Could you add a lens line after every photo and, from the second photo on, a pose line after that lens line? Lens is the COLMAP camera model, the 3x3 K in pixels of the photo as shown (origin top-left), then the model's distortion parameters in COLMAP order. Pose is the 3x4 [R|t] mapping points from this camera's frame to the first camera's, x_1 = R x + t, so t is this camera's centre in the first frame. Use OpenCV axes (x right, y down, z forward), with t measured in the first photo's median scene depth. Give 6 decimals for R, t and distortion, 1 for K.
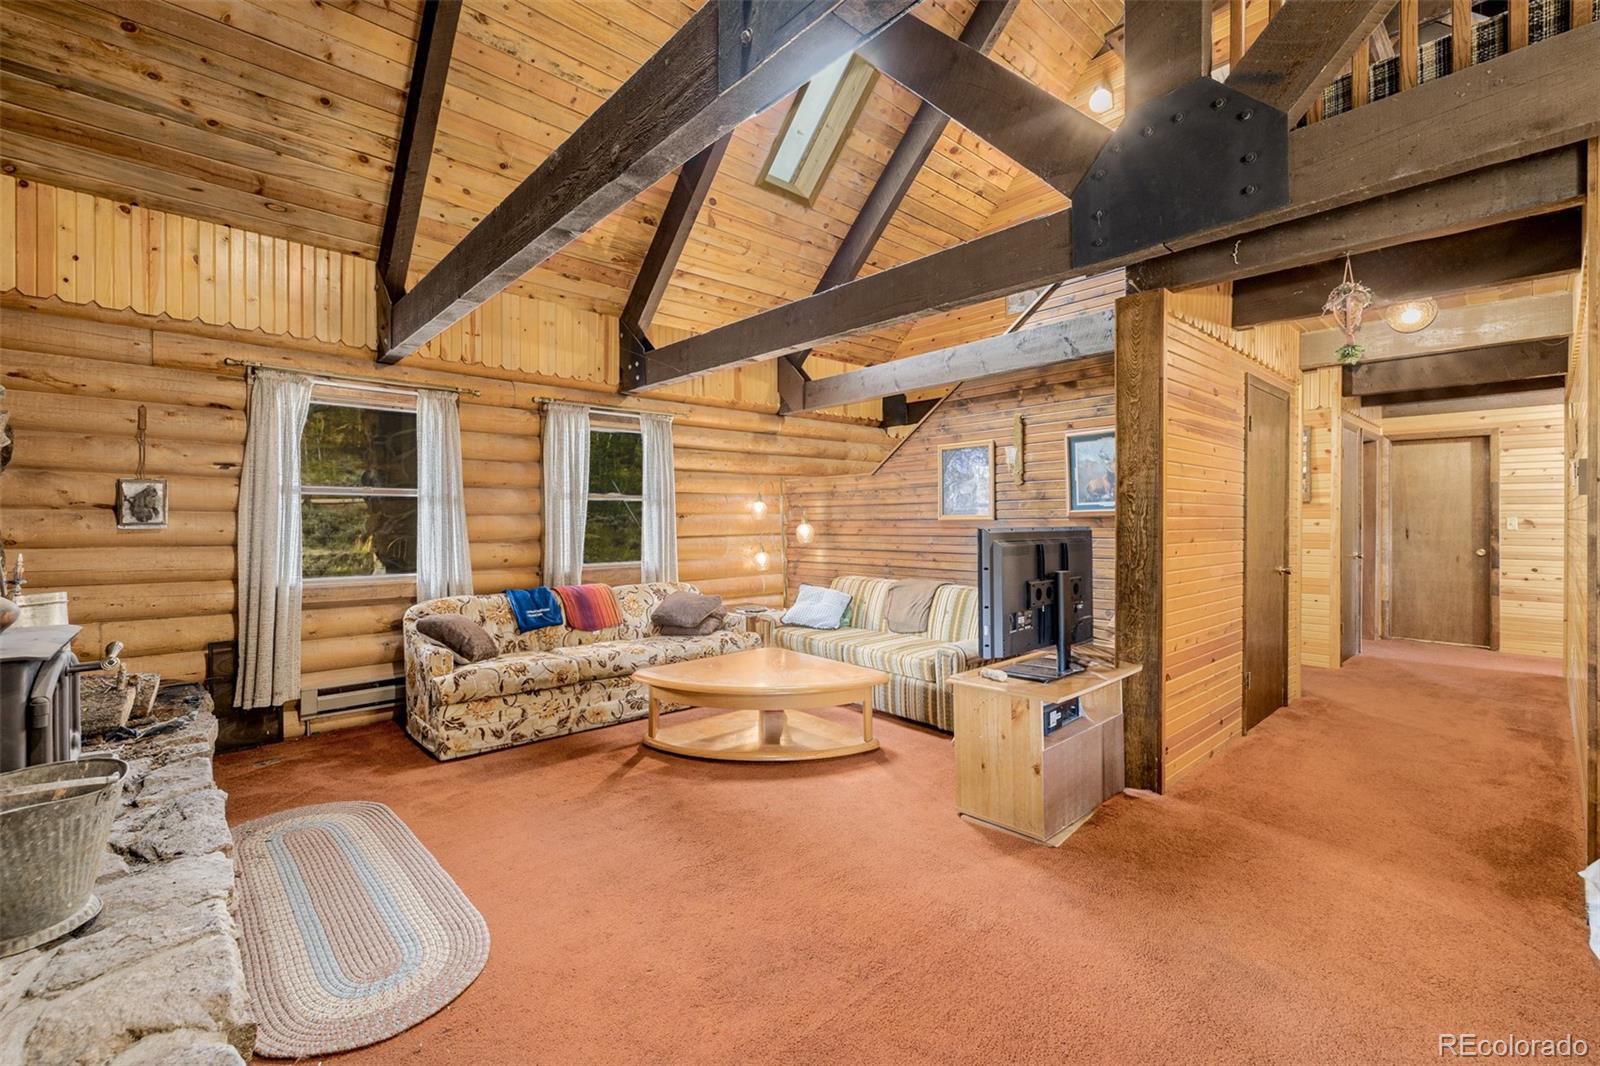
lens RADIAL K [[682.5, 0, 805.8], [0, 682.5, 525.3], [0, 0, 1]] dist [-0.001775, 0.000171]
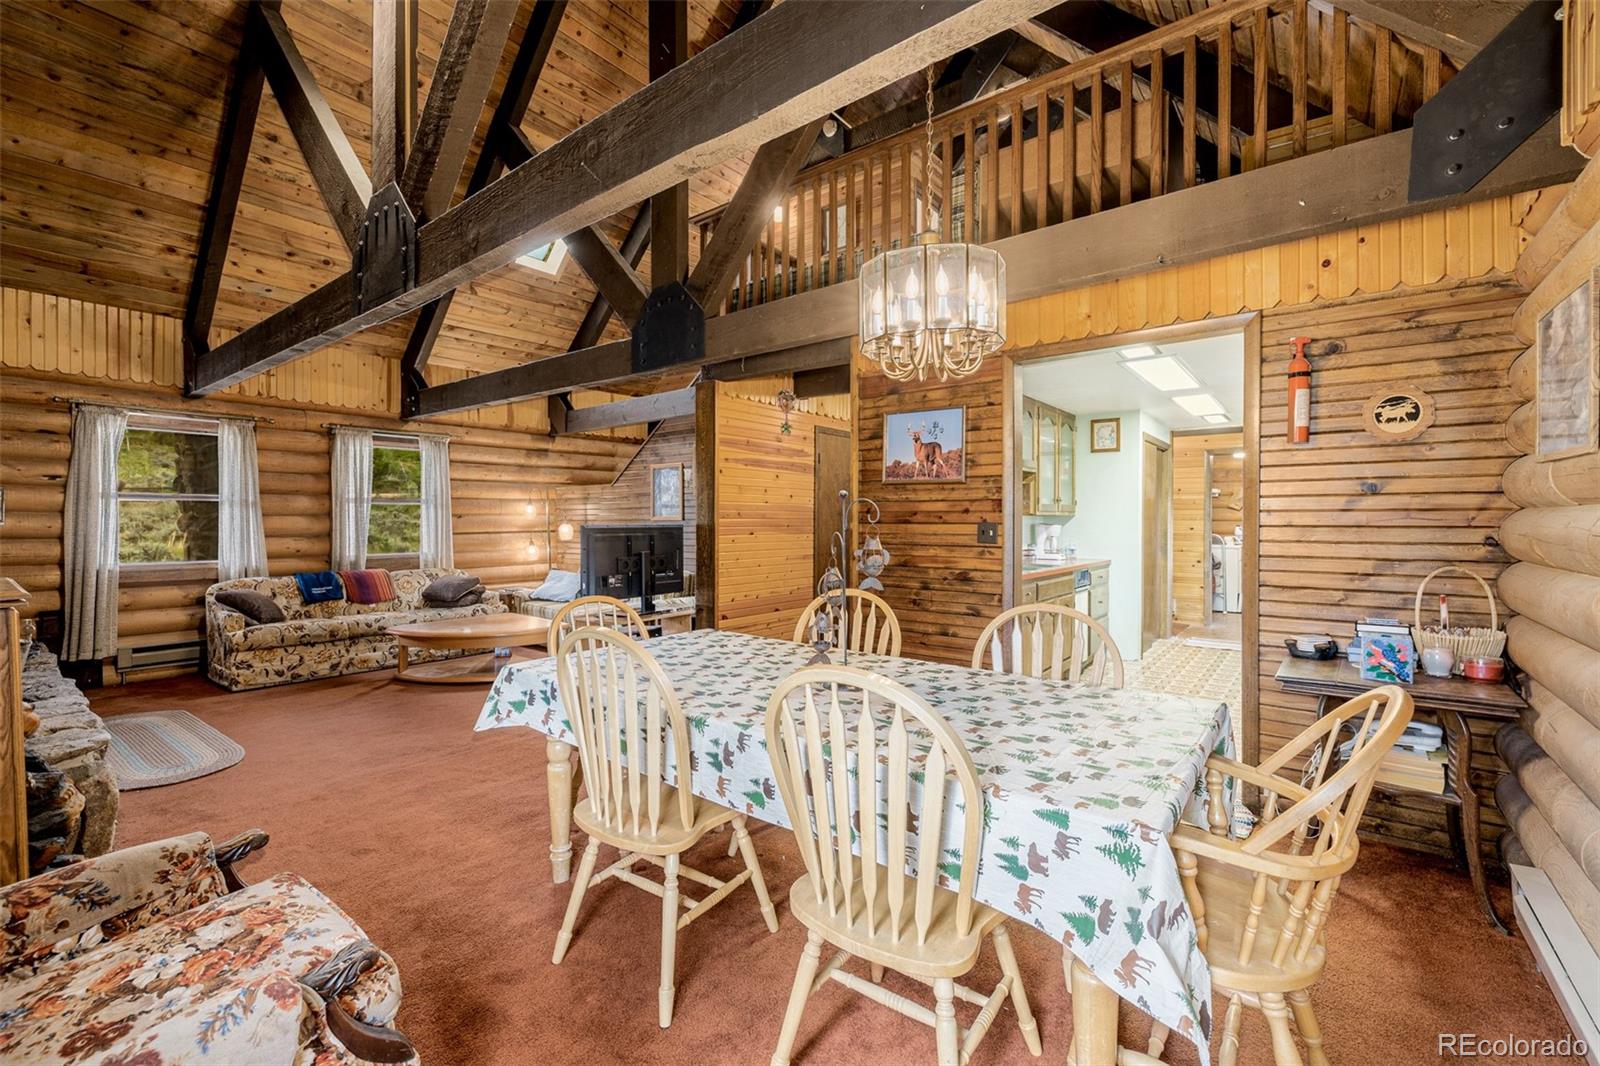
lens RADIAL K [[687.8, 0, 795.9], [0, 687.8, 526.7], [0, 0, 1]] dist [0.000367, -0.001064]
pose [[0.988431, 0.001508, 0.151665, 0.320600], [-0.001782, 0.999997, 0.001673, 0.002419], [-0.151662, -0.001924, 0.988430, -0.464794]]
